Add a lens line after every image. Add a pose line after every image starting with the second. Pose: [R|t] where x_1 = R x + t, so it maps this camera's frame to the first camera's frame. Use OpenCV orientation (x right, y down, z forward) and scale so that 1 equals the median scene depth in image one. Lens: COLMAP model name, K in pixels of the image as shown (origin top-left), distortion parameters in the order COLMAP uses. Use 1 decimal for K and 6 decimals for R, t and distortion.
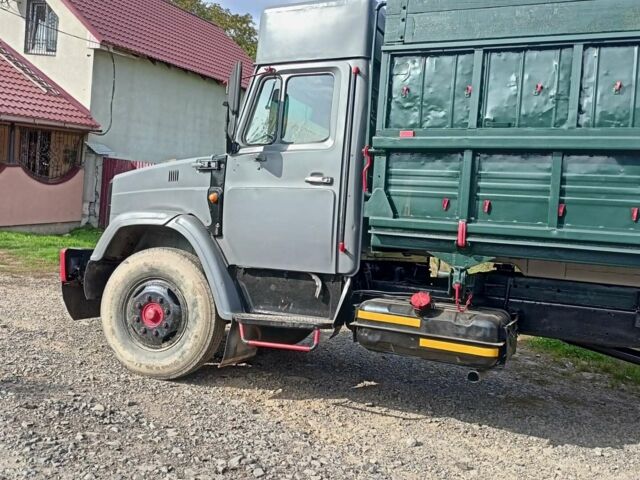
lens RADIAL K [[641.3, 0, 323.7], [0, 641.3, 236.0], [0, 0, 1]] dist [0.123381, -0.252855]
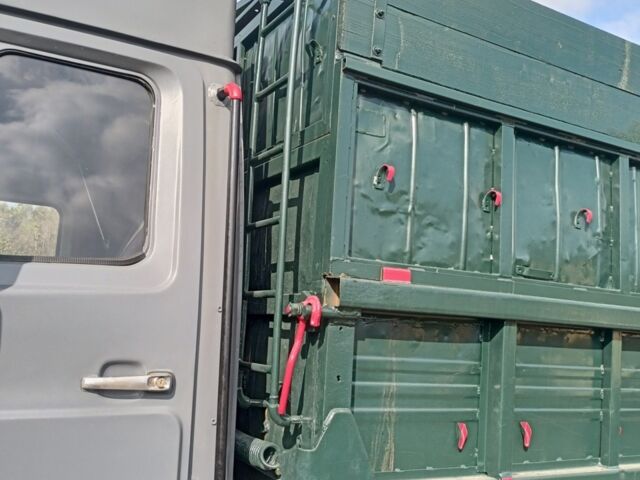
lens RADIAL K [[643.0, 0, 320.0], [0, 643.0, 240.0], [0, 0, 1]] dist [0.099918, -0.175253]
pose [[0.582346, 0.077524, 0.809236, -0.244924], [-0.000222, 0.995458, -0.095204, -0.140090], [-0.812941, 0.055262, 0.579718, 0.787170]]
